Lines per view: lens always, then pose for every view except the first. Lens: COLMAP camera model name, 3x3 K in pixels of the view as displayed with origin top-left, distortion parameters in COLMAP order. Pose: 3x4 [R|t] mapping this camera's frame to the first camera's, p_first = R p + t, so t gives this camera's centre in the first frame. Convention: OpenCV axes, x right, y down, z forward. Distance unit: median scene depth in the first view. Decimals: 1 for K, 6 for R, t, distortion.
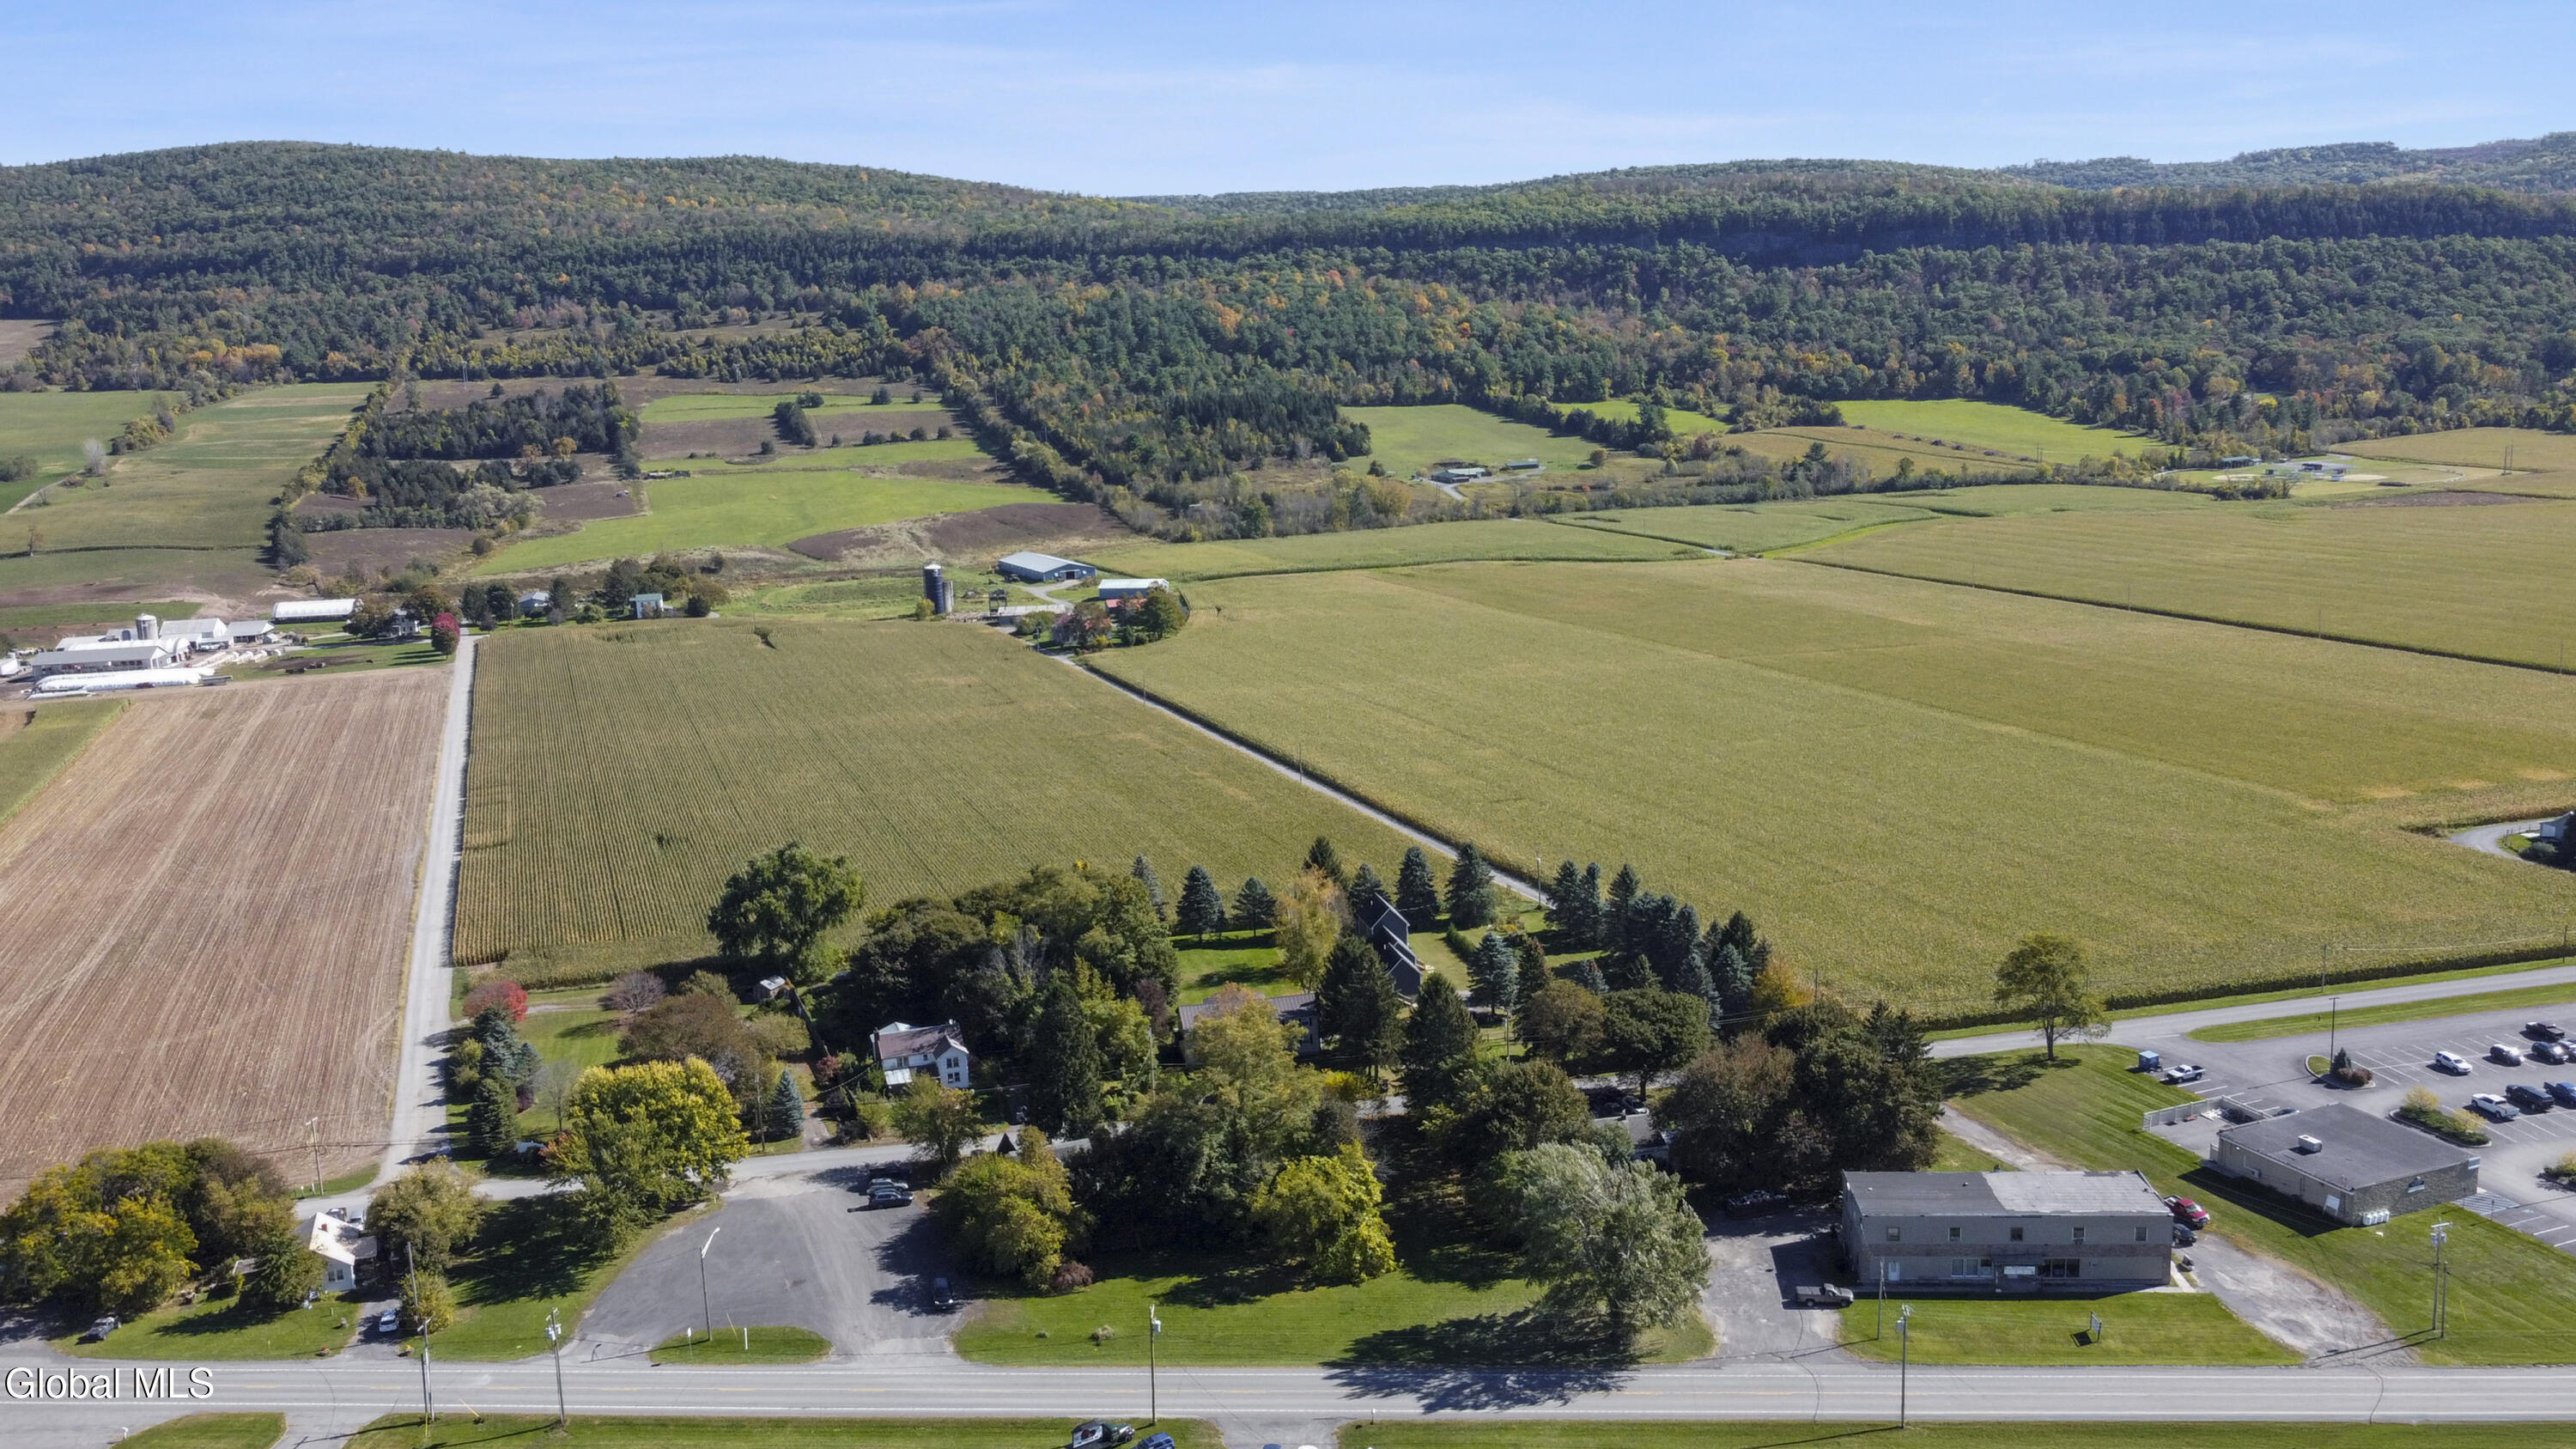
lens RADIAL K [[2095.7, 0, 1303.6], [0, 2095.7, 725.3], [0, 0, 1]] dist [-0.008806, 0.004943]
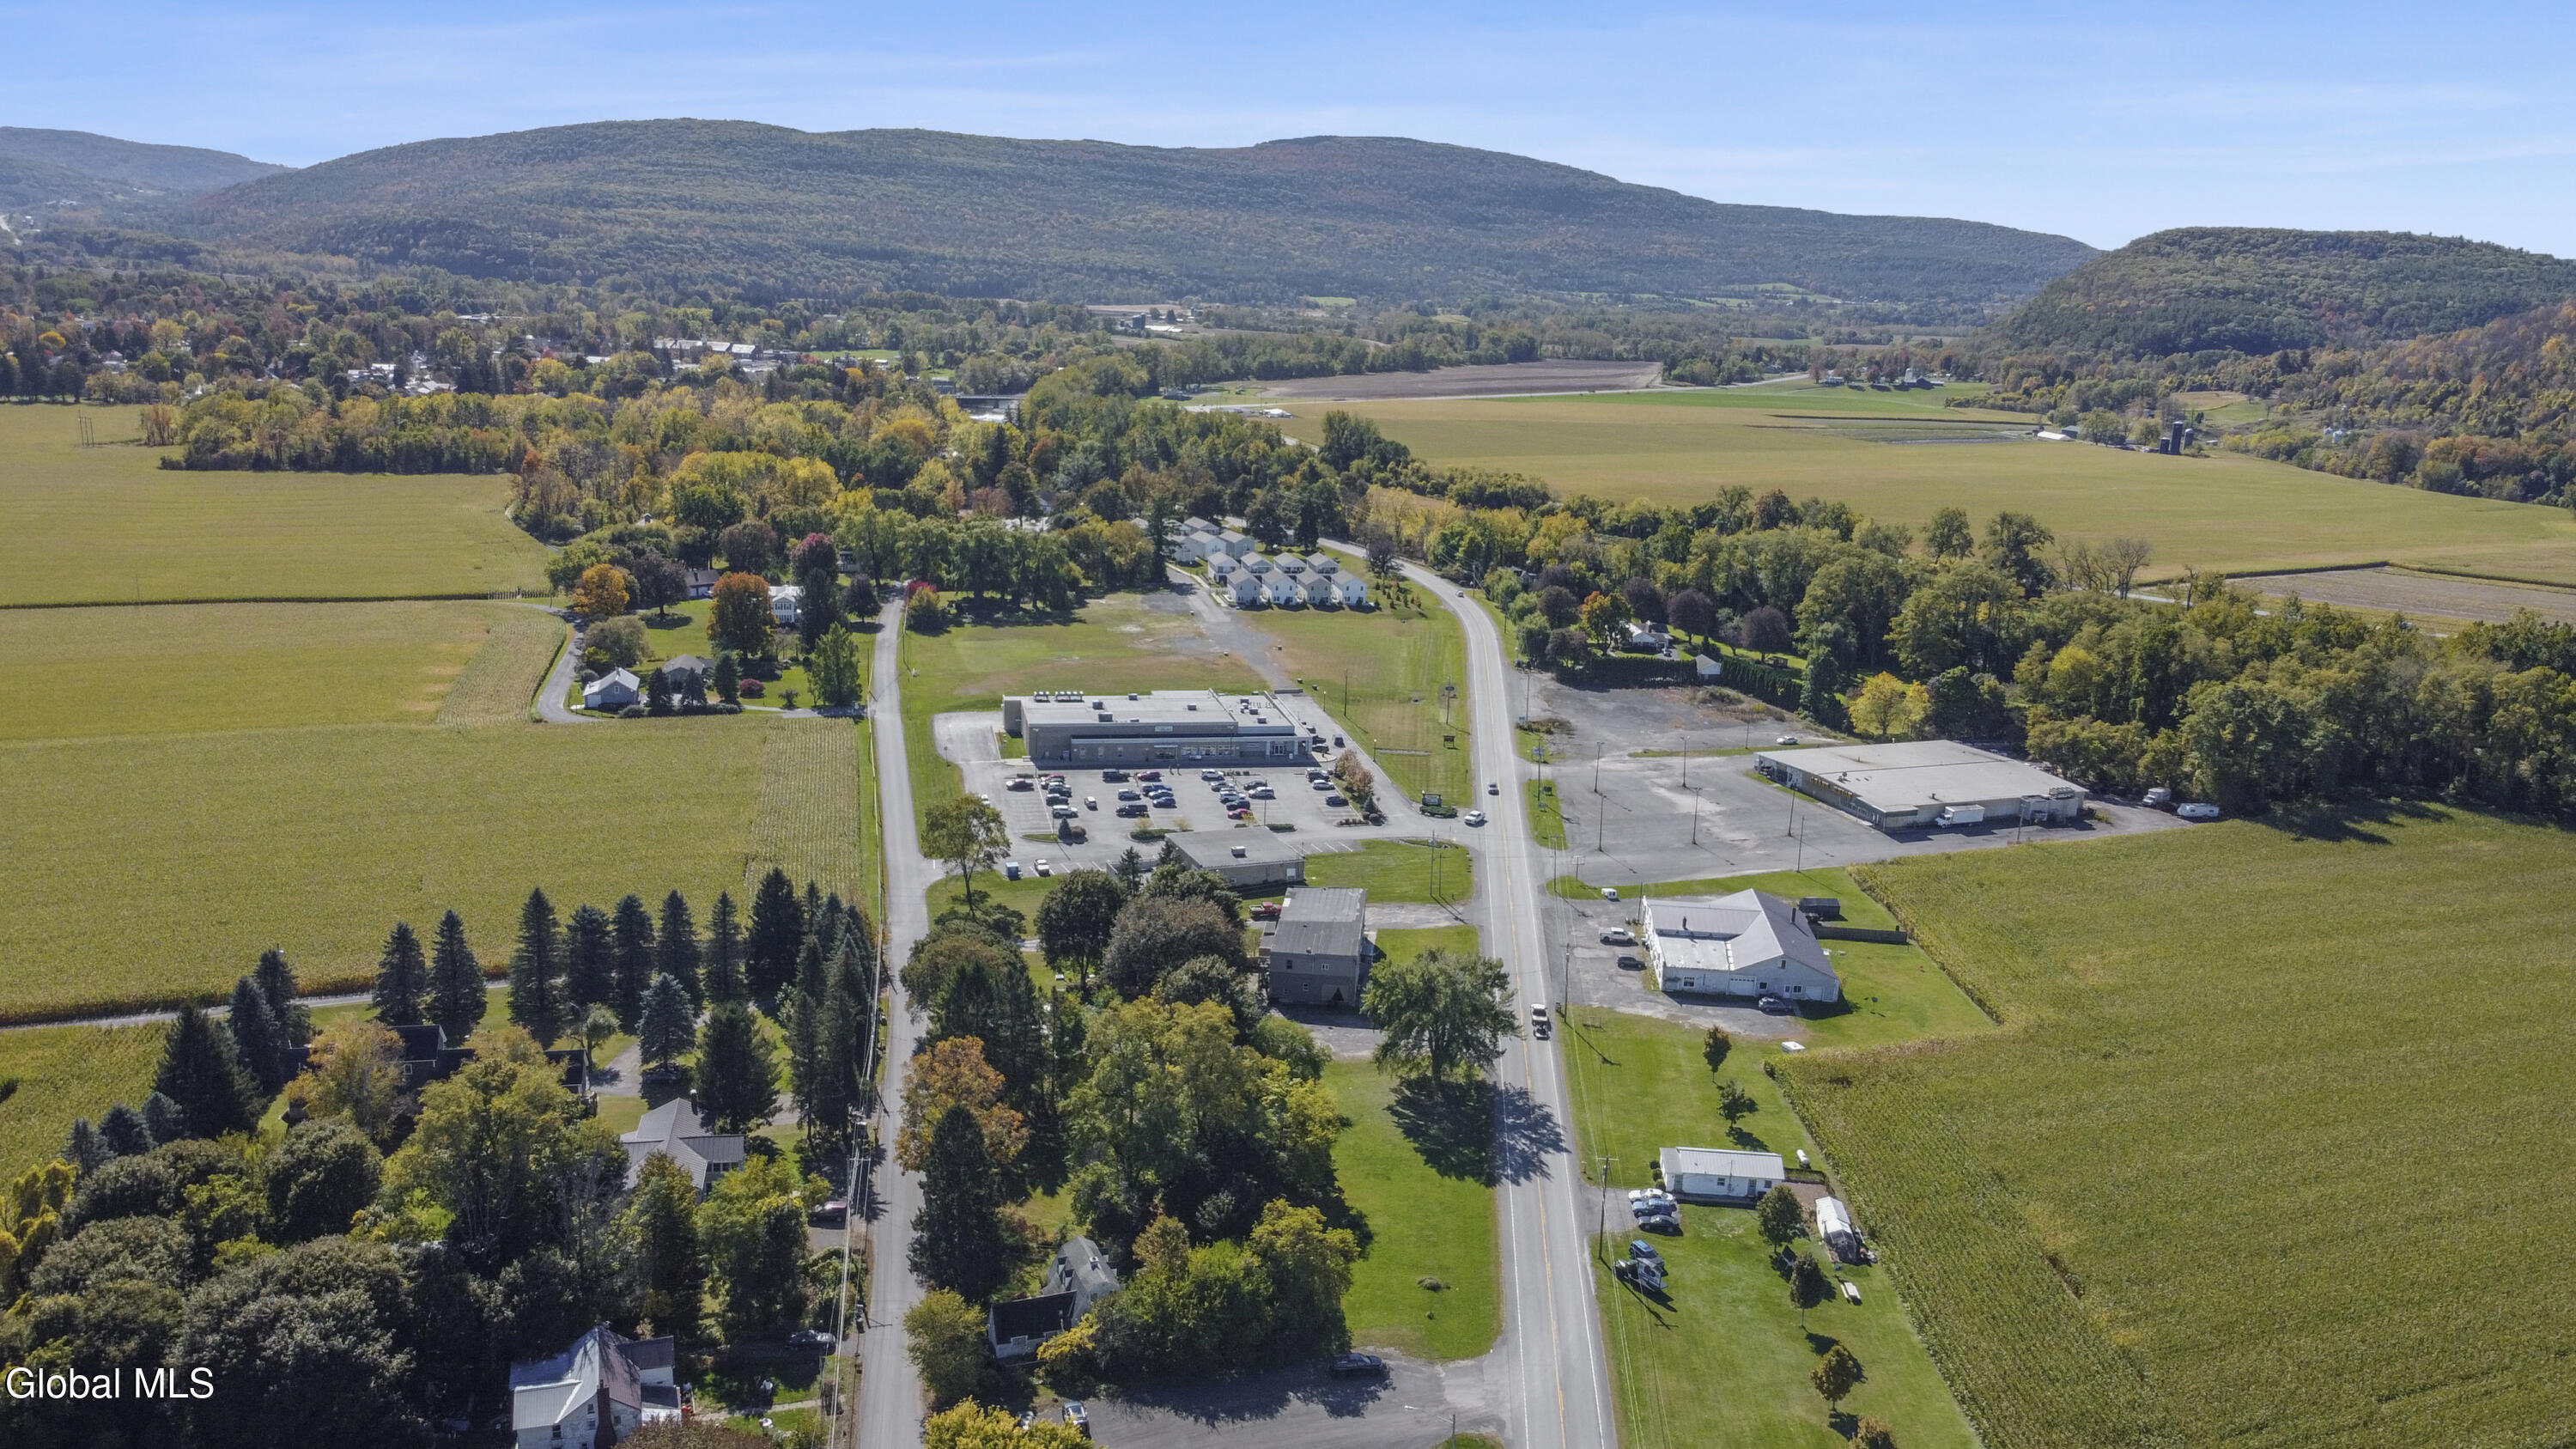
lens RADIAL K [[1955.4, 0, 1288.0], [0, 1955.4, 724.5], [0, 0, 1]] dist [-0.000945, -0.001200]
pose [[0.002727, -0.193340, 0.981128, -0.110883], [0.151085, 0.969949, 0.190717, -0.019048], [-0.988517, 0.147714, 0.031856, 0.112279]]
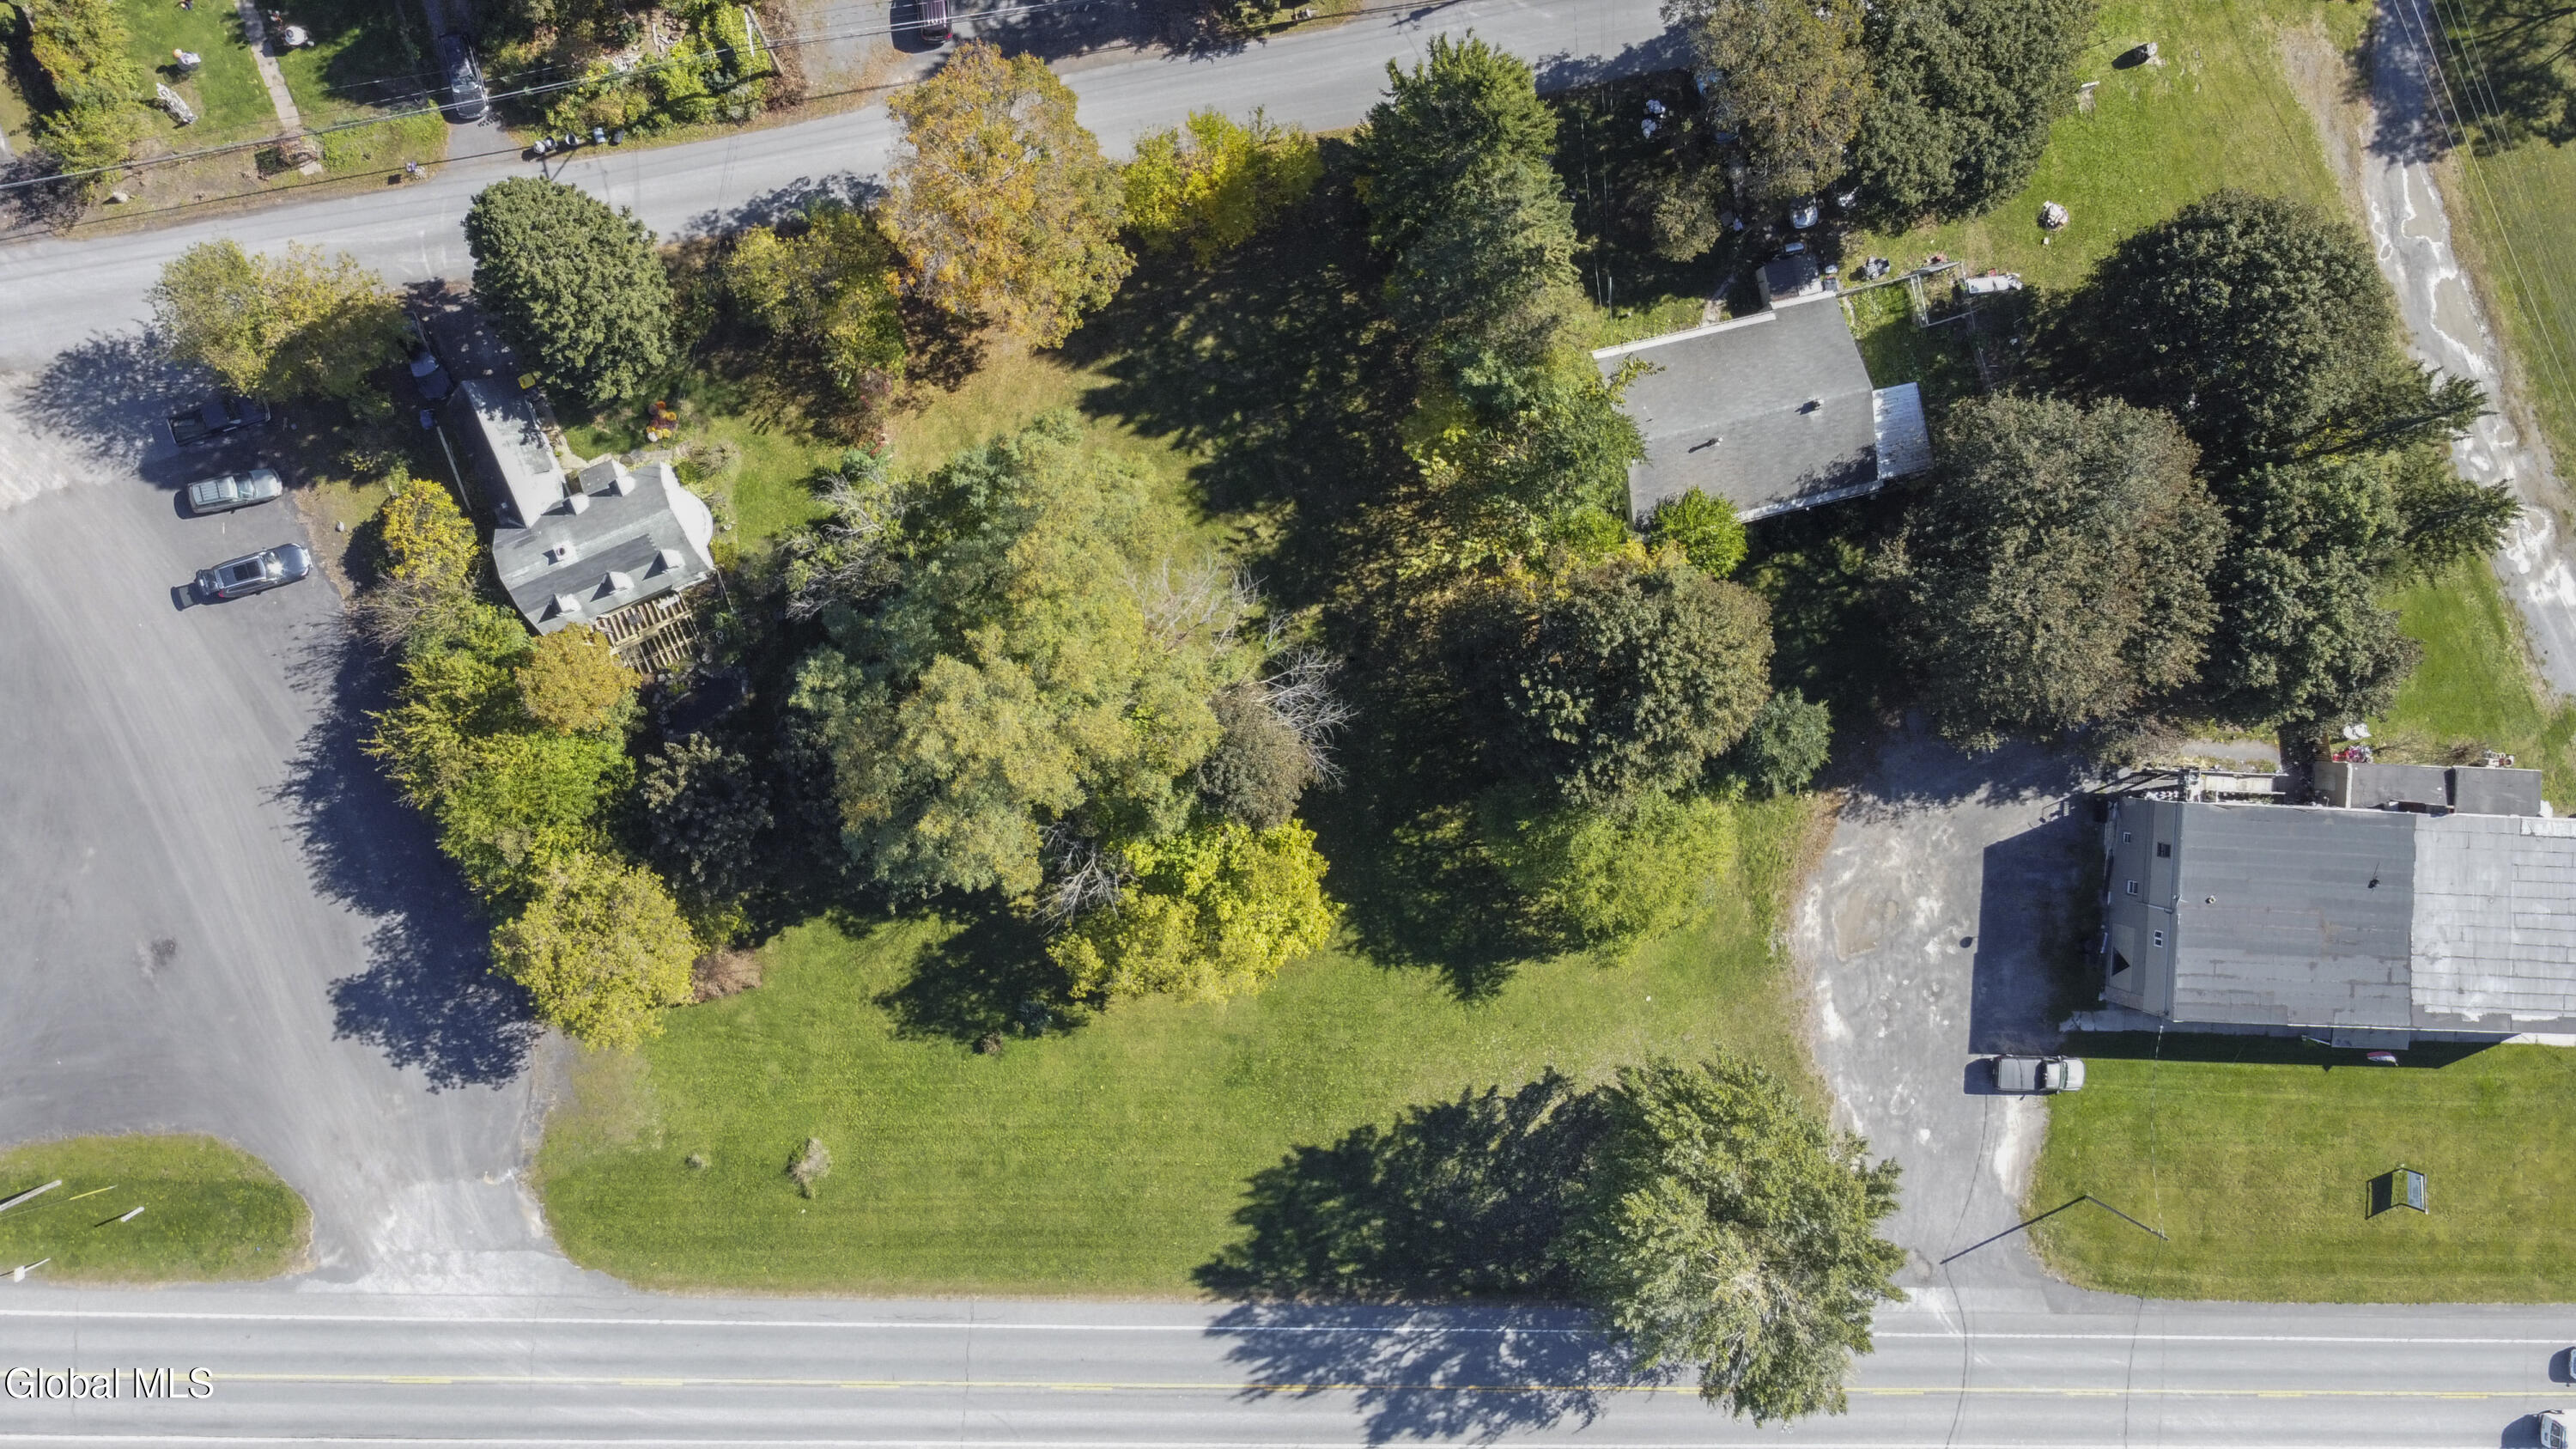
lens RADIAL K [[1955.4, 0, 1288.0], [0, 1955.4, 724.5], [0, 0, 1]] dist [-0.000945, -0.001200]
pose [[0.990228, -0.036829, 0.134507, -0.003874], [-0.125618, 0.183347, 0.974989, -0.029352], [-0.060569, -0.982358, 0.176929, 0.114935]]
